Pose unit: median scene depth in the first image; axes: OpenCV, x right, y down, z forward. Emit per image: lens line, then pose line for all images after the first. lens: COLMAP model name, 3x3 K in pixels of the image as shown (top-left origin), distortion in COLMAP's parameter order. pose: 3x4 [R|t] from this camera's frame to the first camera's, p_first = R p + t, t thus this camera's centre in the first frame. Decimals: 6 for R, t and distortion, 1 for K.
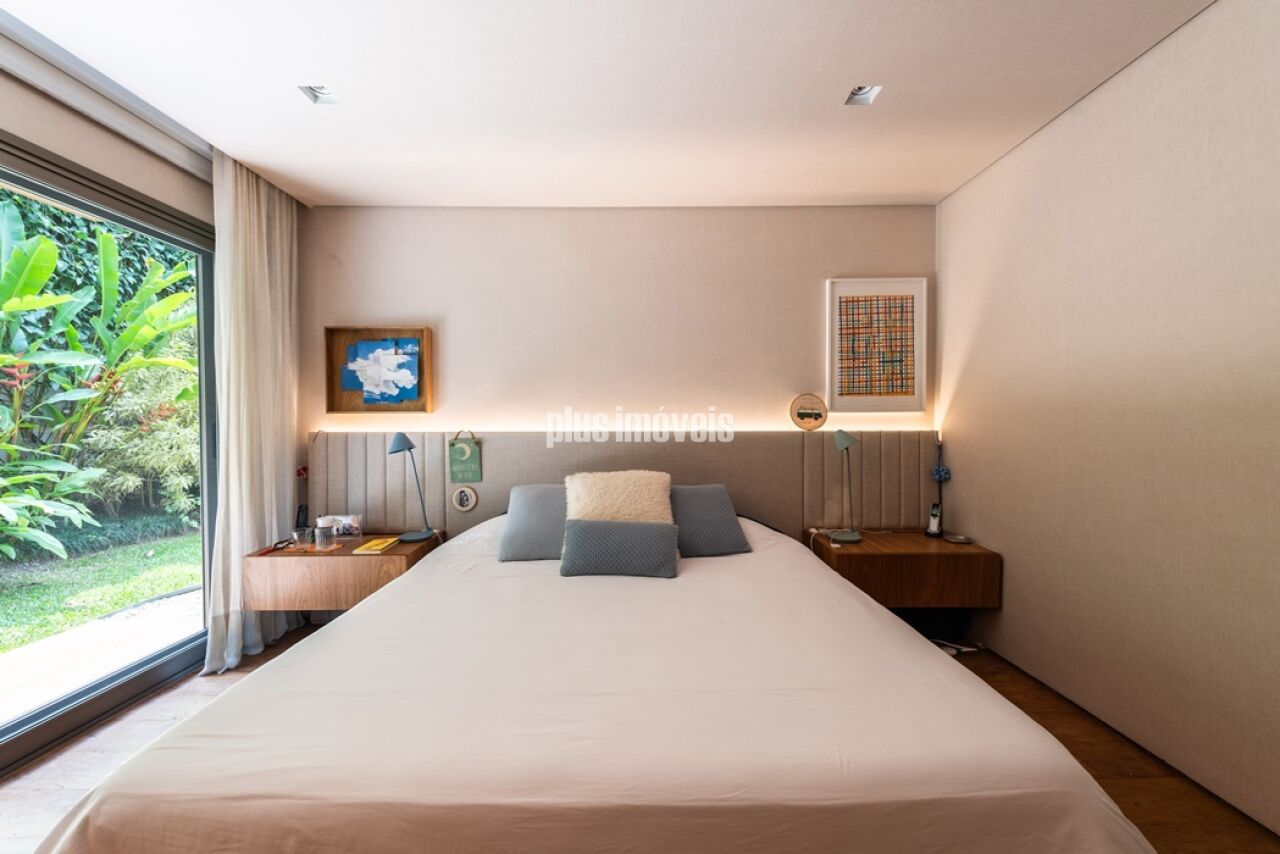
lens RADIAL K [[474.0, 0, 608.1], [0, 474.0, 420.7], [0, 0, 1]] dist [0.002417, -0.000348]
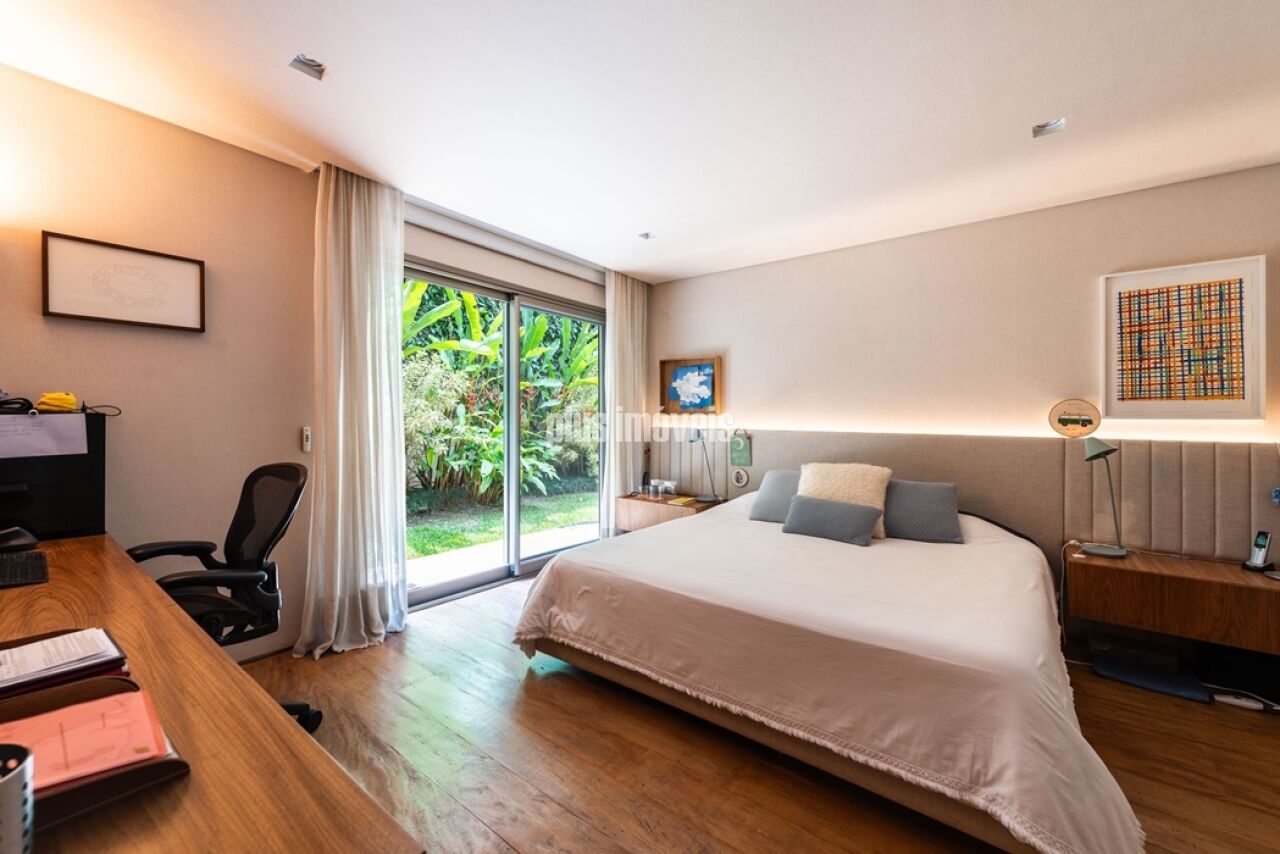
lens RADIAL K [[496.5, 0, 643.0], [0, 496.5, 417.2], [0, 0, 1]] dist [0.002015, 0.000037]
pose [[0.791998, 0.010784, -0.610428, 0.349909], [-0.015577, 0.999875, -0.002546, -0.003845], [0.610325, 0.011525, 0.792067, -0.321056]]
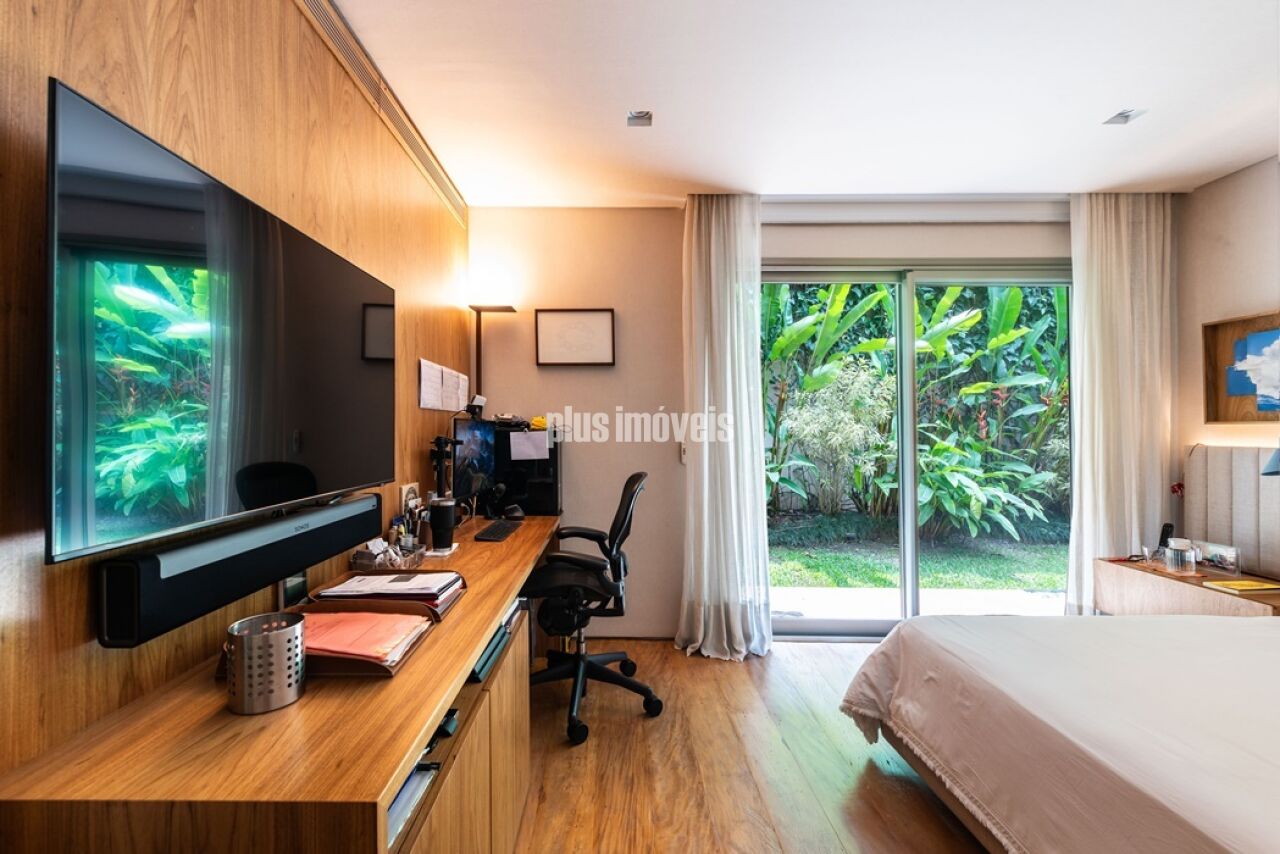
lens RADIAL K [[551.3, 0, 600.8], [0, 551.3, 433.1], [0, 0, 1]] dist [-0.001349, -0.000555]
pose [[-0.031148, 0.008913, -0.999475, 0.426848], [-0.003536, 0.999953, 0.009027, -0.004084], [0.999509, 0.003815, -0.031115, -0.066977]]
